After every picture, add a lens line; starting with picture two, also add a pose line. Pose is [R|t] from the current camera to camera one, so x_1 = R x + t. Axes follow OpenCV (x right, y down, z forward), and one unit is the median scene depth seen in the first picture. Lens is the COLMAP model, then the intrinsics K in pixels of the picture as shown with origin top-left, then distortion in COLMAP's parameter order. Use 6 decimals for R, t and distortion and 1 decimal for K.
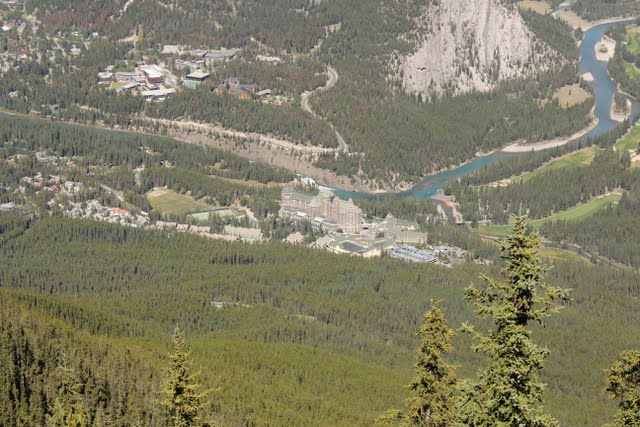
lens RADIAL K [[1555.9, 0, 319.4], [0, 1555.9, 213.1], [0, 0, 1]] dist [0.101169, 0.000000]
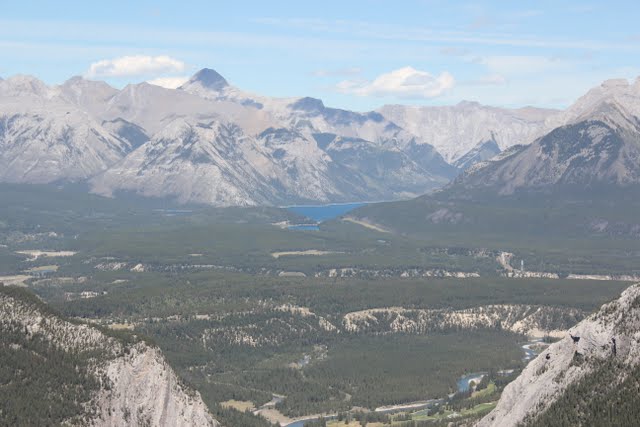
lens RADIAL K [[1555.9, 0, 317.4], [0, 1555.9, 210.2], [0, 0, 1]] dist [0.101169, 0.000000]
pose [[0.991965, 0.000968, 0.126511, 0.079665], [0.036039, 0.956380, -0.289894, 0.038637], [-0.121273, 0.292124, 0.948660, 0.065374]]
